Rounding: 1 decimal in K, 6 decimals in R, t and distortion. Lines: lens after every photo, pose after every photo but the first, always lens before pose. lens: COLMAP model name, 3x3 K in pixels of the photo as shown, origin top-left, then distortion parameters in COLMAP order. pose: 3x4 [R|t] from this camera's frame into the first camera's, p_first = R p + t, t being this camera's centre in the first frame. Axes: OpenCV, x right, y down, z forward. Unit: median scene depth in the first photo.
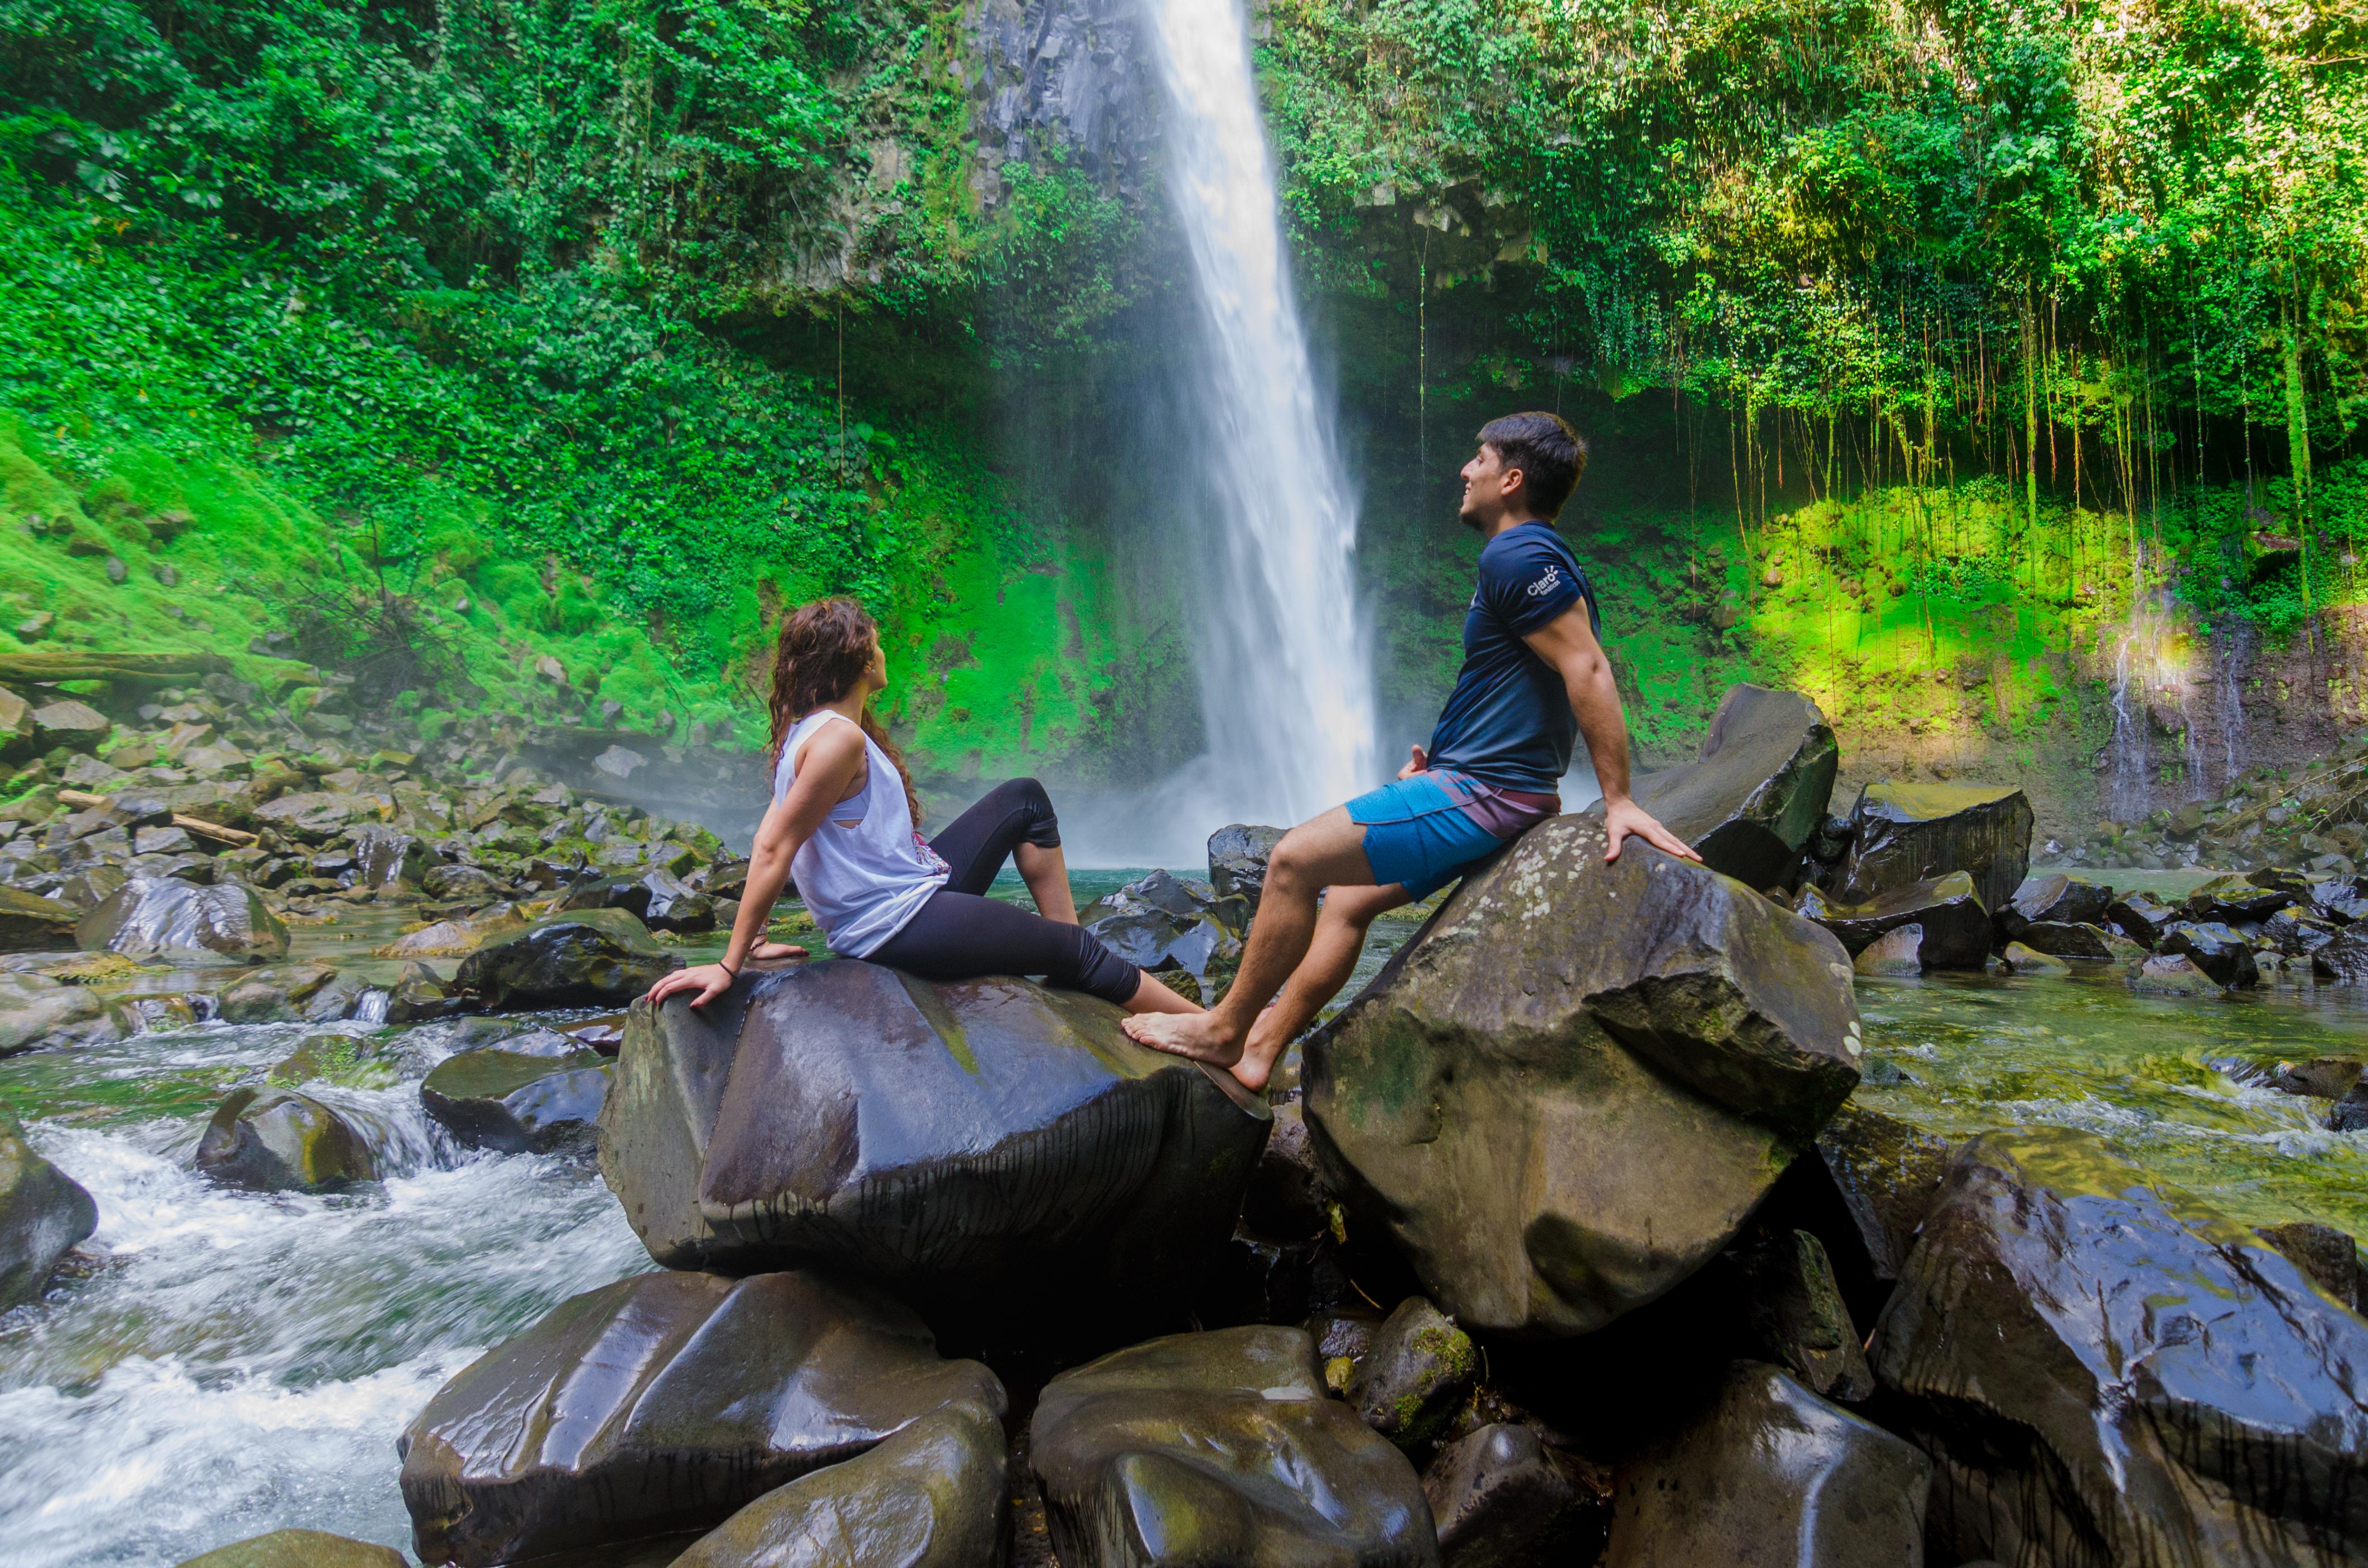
lens RADIAL K [[1331.6, 0, 1269.7], [0, 1331.6, 712.2], [0, 0, 1]] dist [-0.003917, -0.009074]
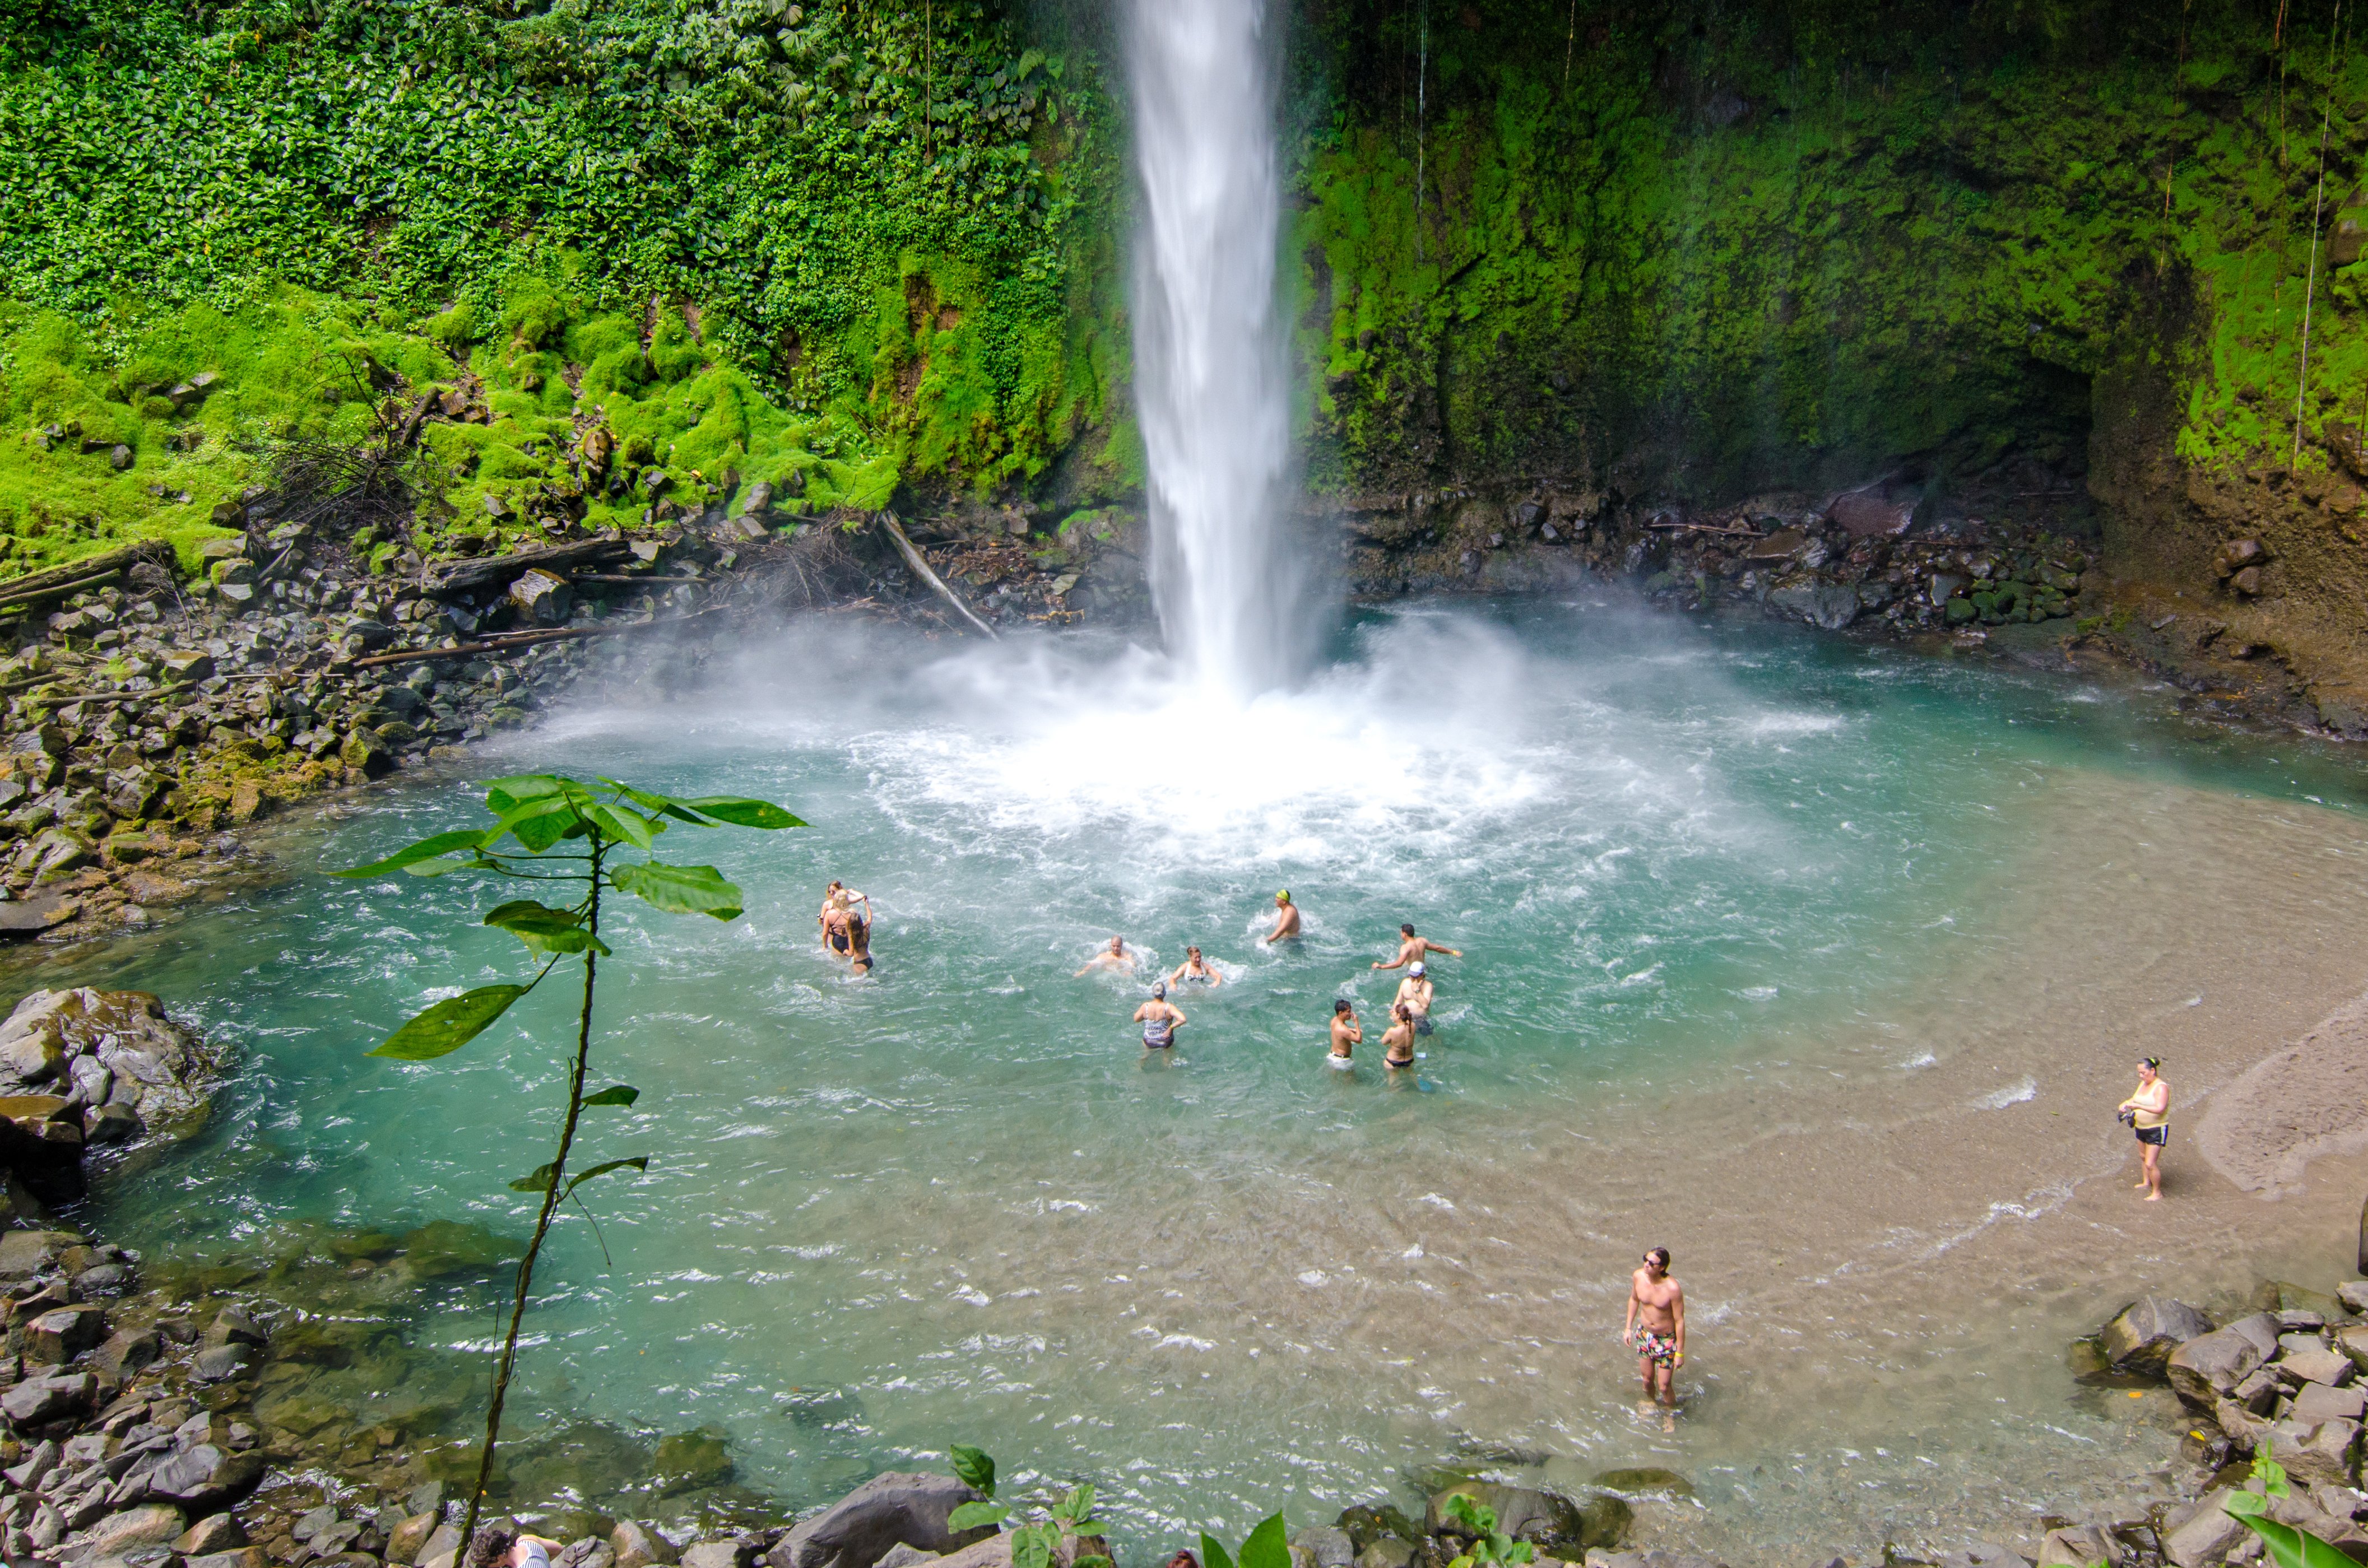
lens RADIAL K [[1858.5, 0, 1337.7], [0, 1858.5, 687.3], [0, 0, 1]] dist [0.001912, -0.014415]
pose [[0.795309, 0.130338, -0.592027, 0.609947], [0.070225, 0.950228, 0.303537, -0.196666], [0.602123, -0.282981, 0.746572, 0.184655]]
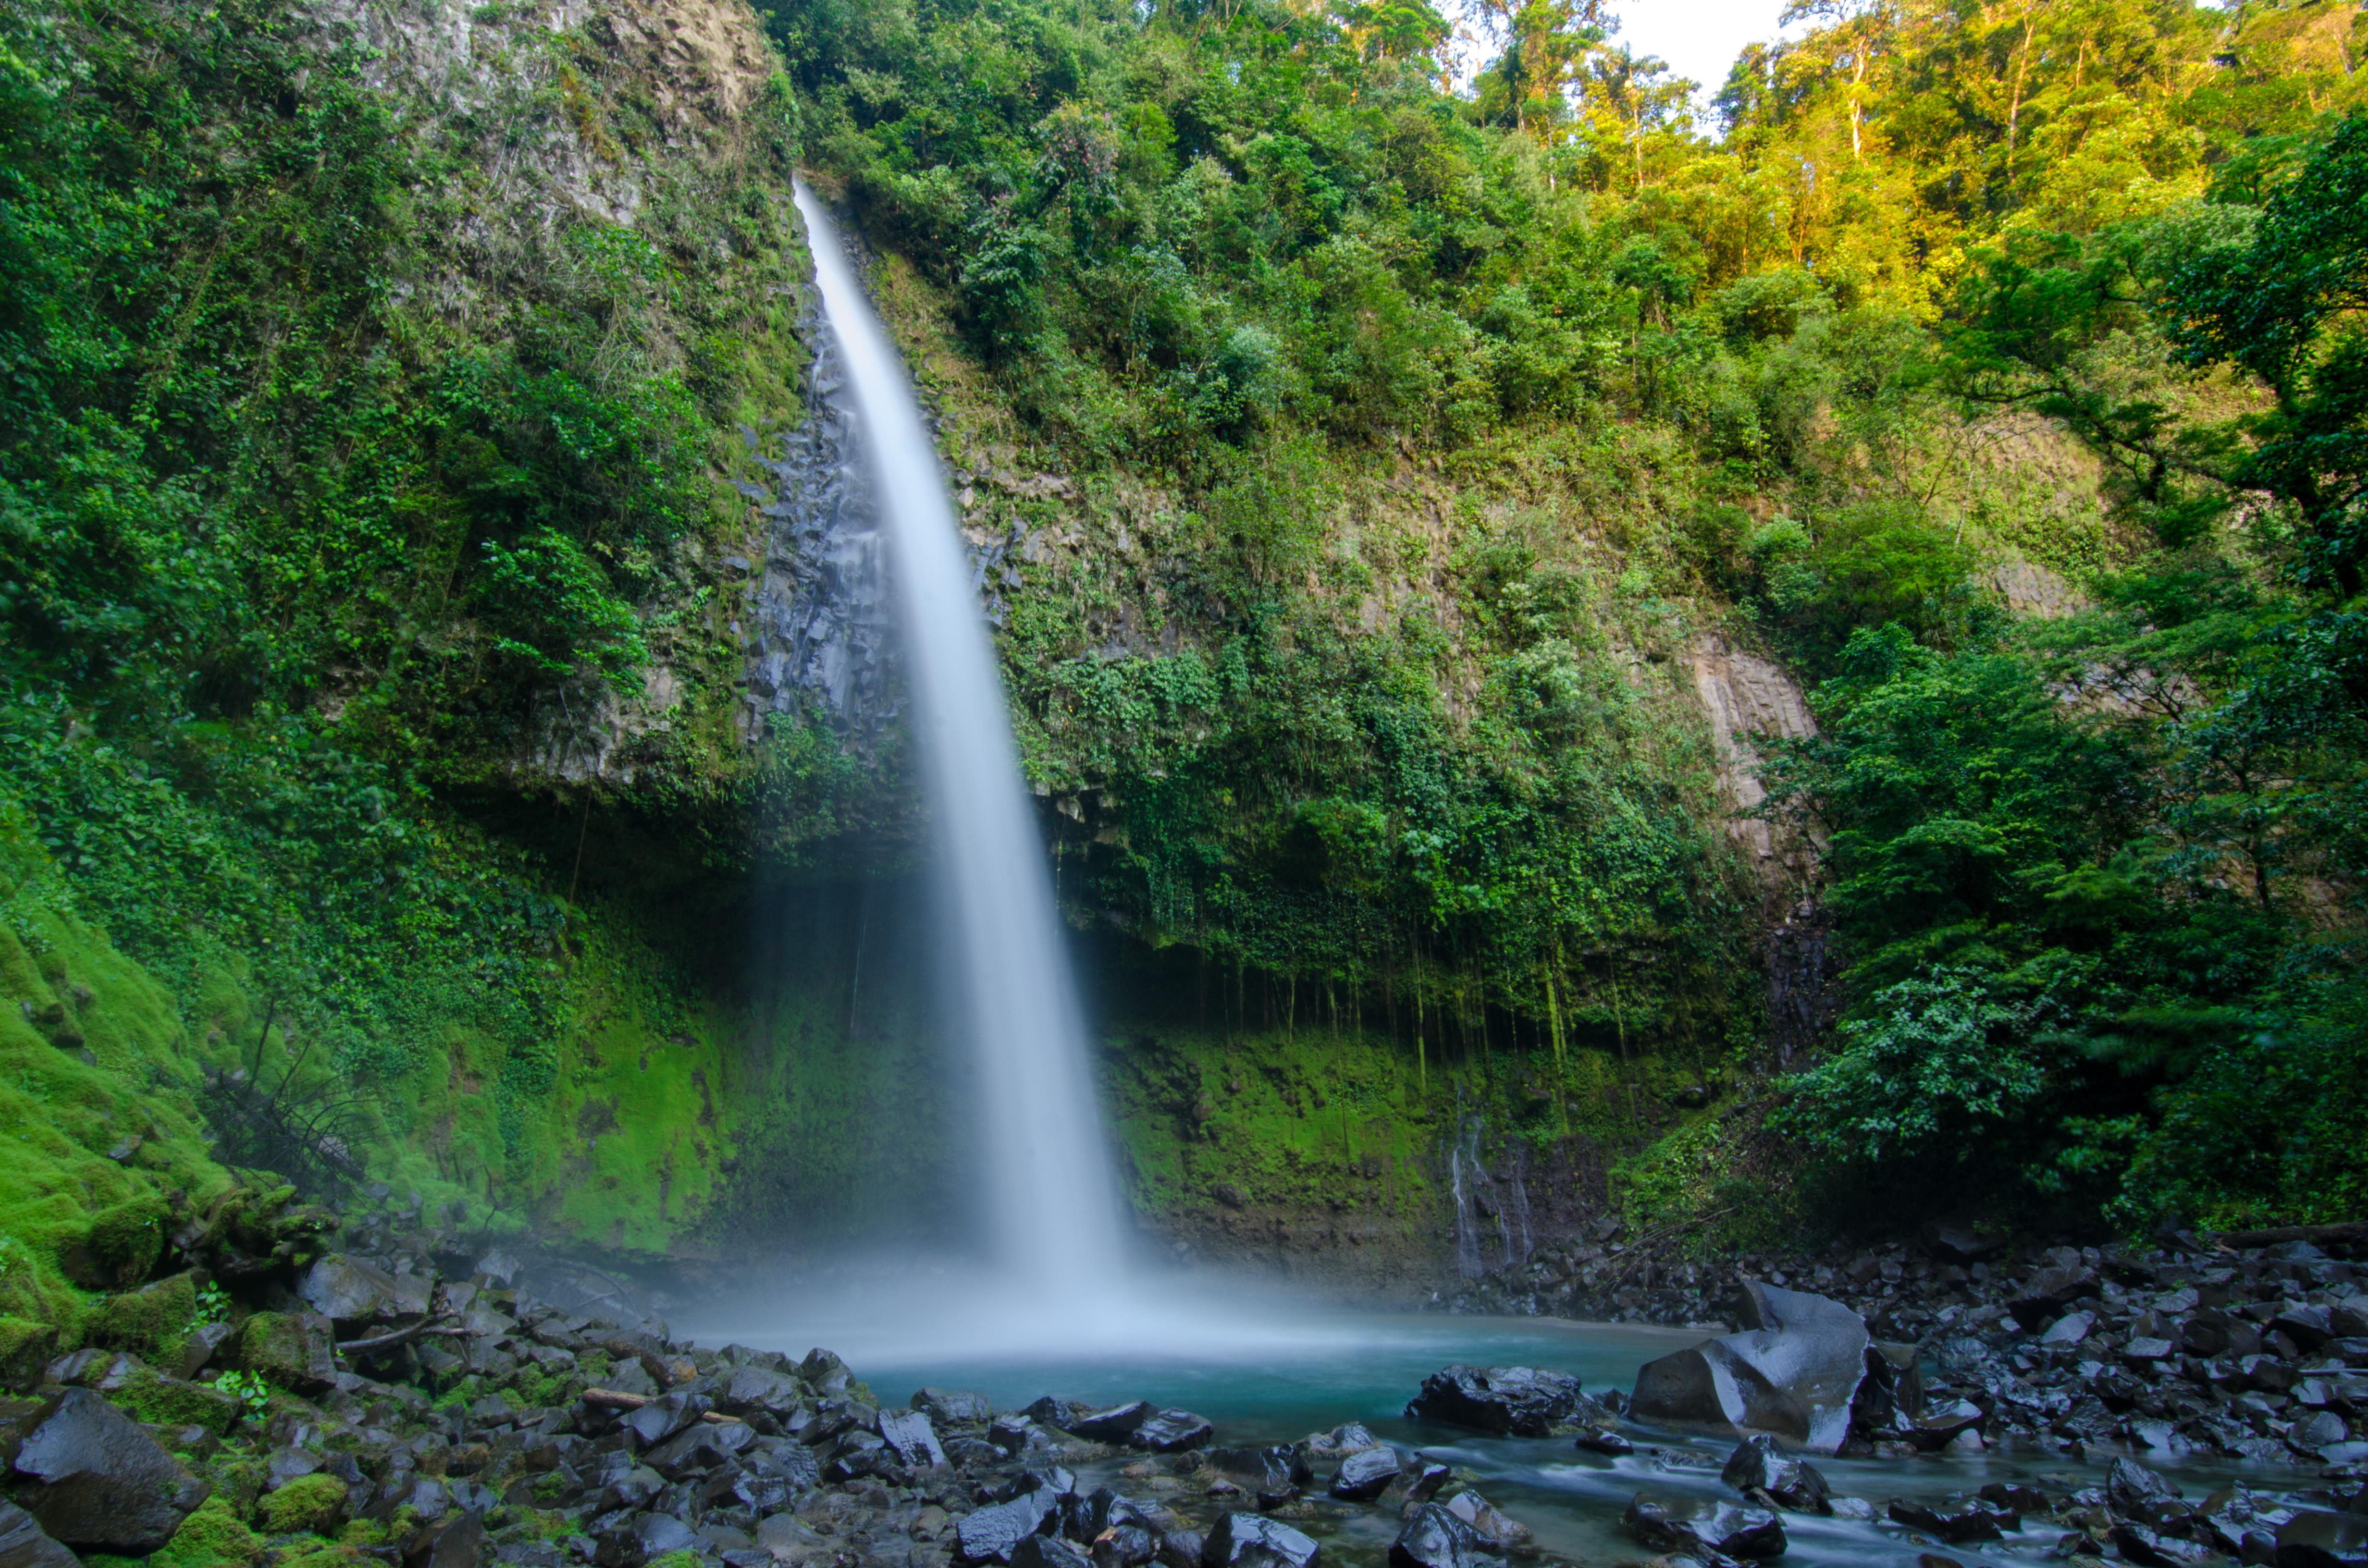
lens RADIAL K [[1142.7, 0, 1170.2], [0, 1142.7, 818.7], [0, 0, 1]] dist [-0.005226, -0.004819]
pose [[0.867348, 0.169821, 0.467834, -0.349454], [-0.039764, 0.960627, -0.274981, -0.047658], [-0.496112, 0.219902, 0.839950, -0.029722]]
